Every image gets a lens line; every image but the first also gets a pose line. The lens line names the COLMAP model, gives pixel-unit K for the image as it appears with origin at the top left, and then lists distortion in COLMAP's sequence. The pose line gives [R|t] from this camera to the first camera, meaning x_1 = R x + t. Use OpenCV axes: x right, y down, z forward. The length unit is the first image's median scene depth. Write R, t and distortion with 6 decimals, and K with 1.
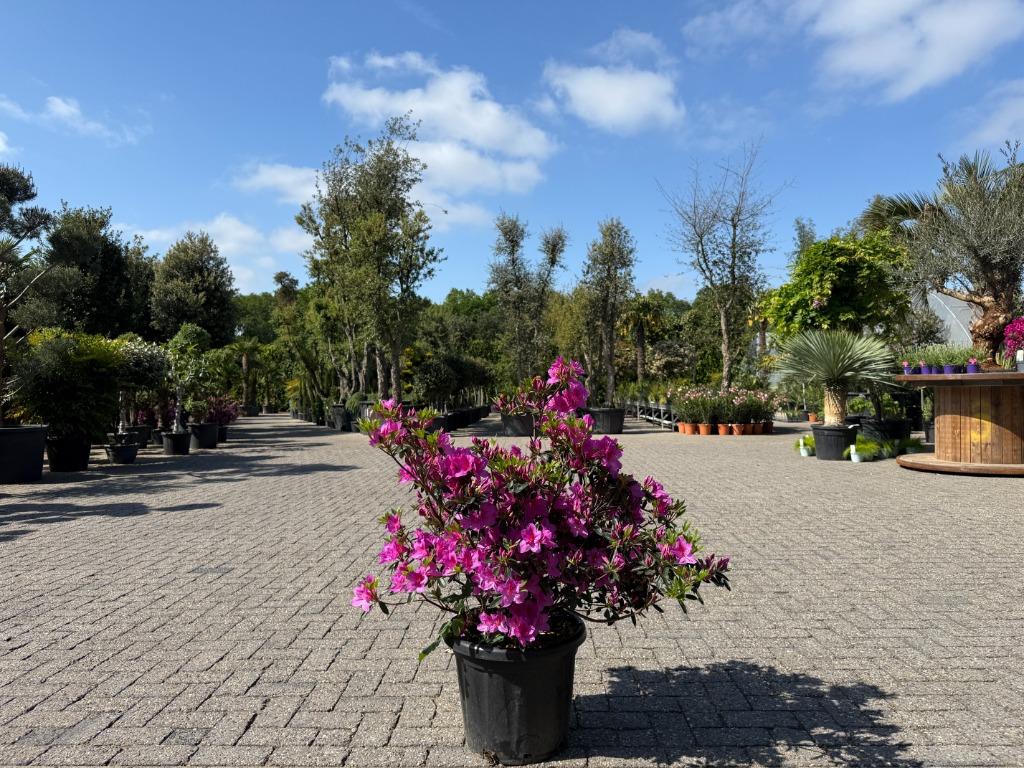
lens RADIAL K [[729.8, 0, 513.5], [0, 729.8, 393.6], [0, 0, 1]] dist [-0.003757, -0.001027]
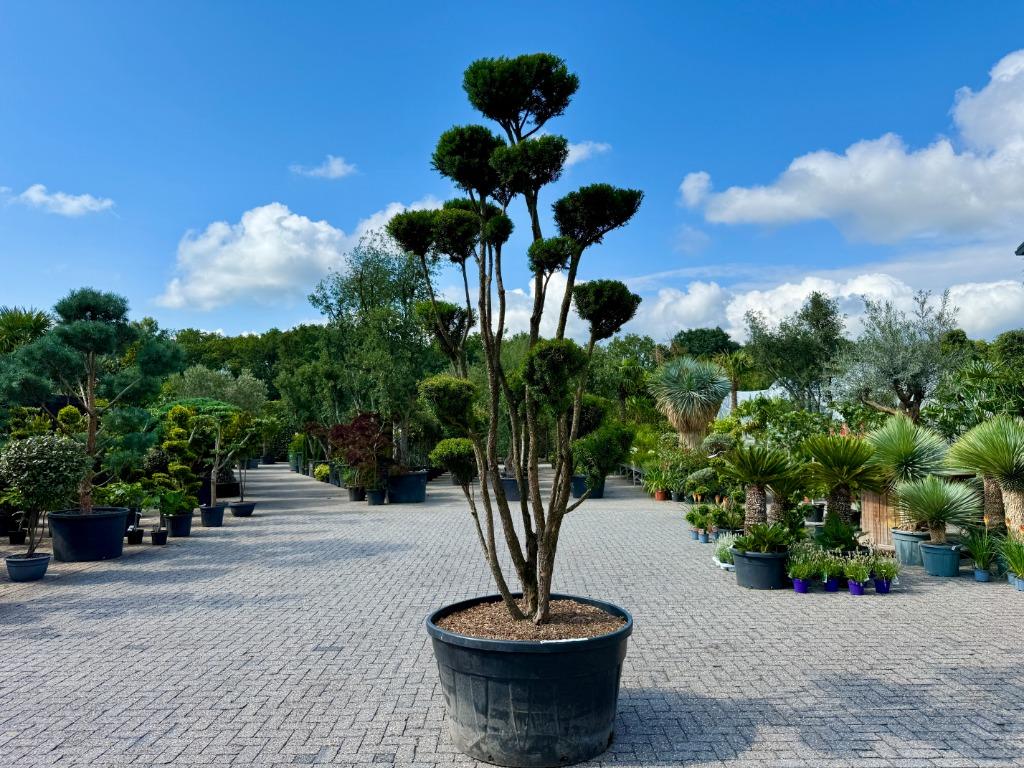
lens RADIAL K [[727.1, 0, 511.4], [0, 727.1, 384.2], [0, 0, 1]] dist [0.003435, -0.004679]
pose [[0.999744, 0.004275, 0.022213, -0.043927], [-0.002804, 0.997827, -0.065829, -0.092799], [-0.022446, 0.065750, 0.997584, -0.237507]]
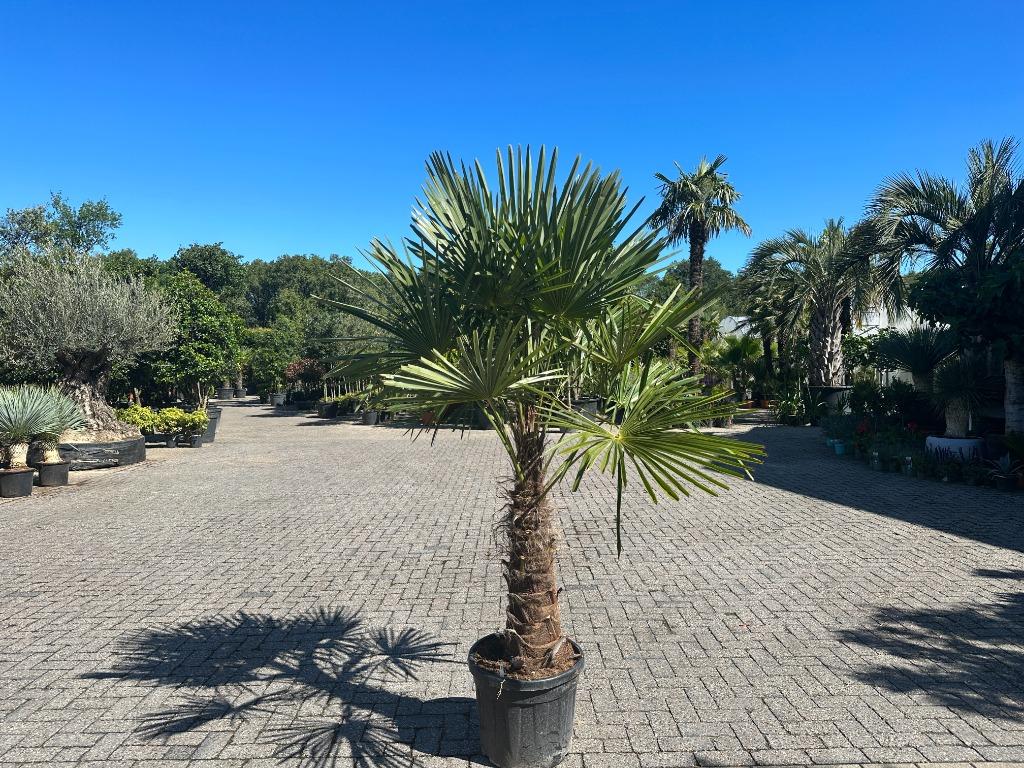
lens RADIAL K [[725.3, 0, 512.0], [0, 725.3, 384.0], [0, 0, 1]] dist [0.010491, -0.005408]
pose [[0.999377, -0.002841, 0.035182, -0.020133], [0.001919, 0.999654, 0.026223, -0.064813], [-0.035245, -0.026139, 0.999037, -0.092489]]
